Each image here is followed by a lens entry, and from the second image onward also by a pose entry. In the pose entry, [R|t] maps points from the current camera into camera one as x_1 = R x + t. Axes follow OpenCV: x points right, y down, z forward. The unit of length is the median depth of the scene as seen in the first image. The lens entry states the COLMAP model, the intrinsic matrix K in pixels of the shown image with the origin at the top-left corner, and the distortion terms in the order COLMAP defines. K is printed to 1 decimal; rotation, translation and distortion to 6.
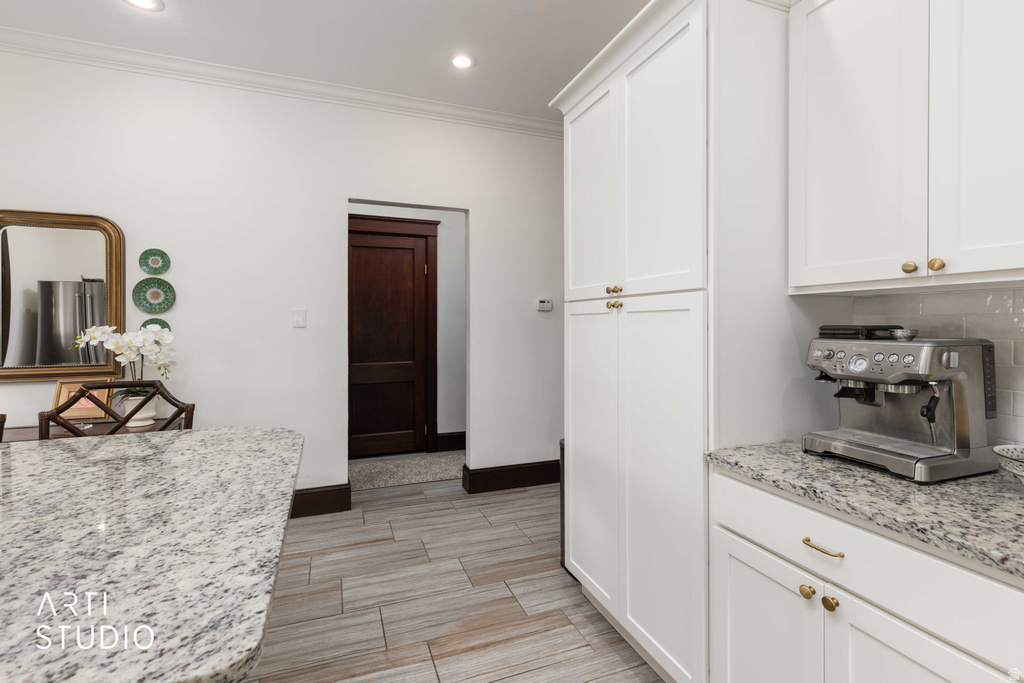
lens RADIAL K [[467.8, 0, 512.5], [0, 467.8, 327.4], [0, 0, 1]] dist [0.001852, 0.000496]
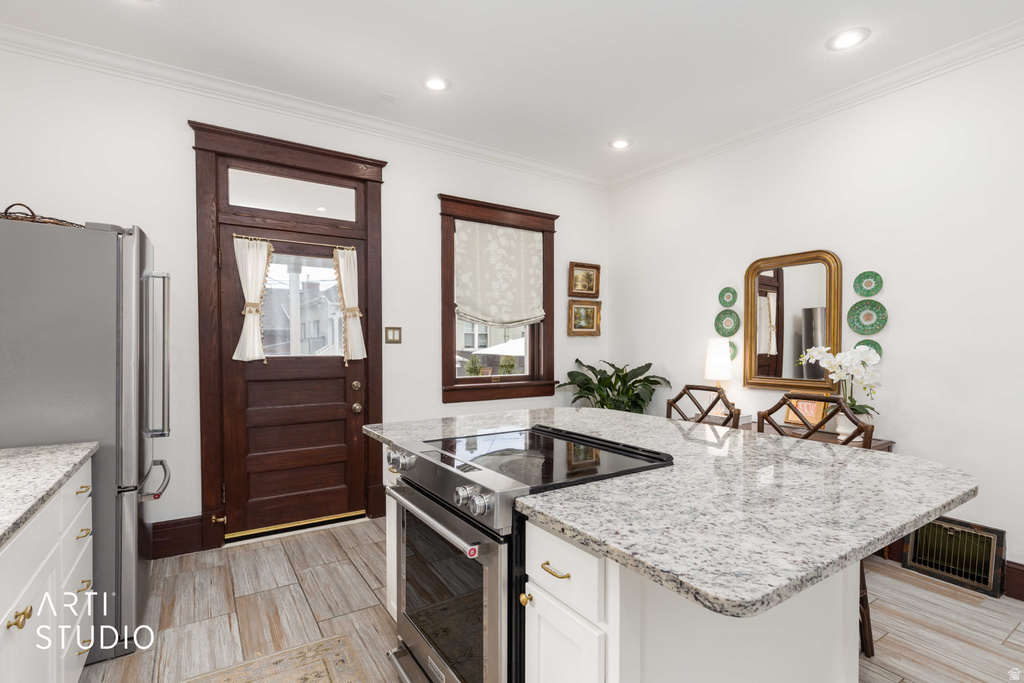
lens RADIAL K [[488.7, 0, 511.6], [0, 488.7, 354.1], [0, 0, 1]] dist [0.000877, -0.000036]
pose [[0.207203, 0.020684, -0.978079, 0.312472], [-0.008568, 0.999776, 0.019327, -0.003552], [0.978260, 0.004376, 0.207334, 0.048509]]
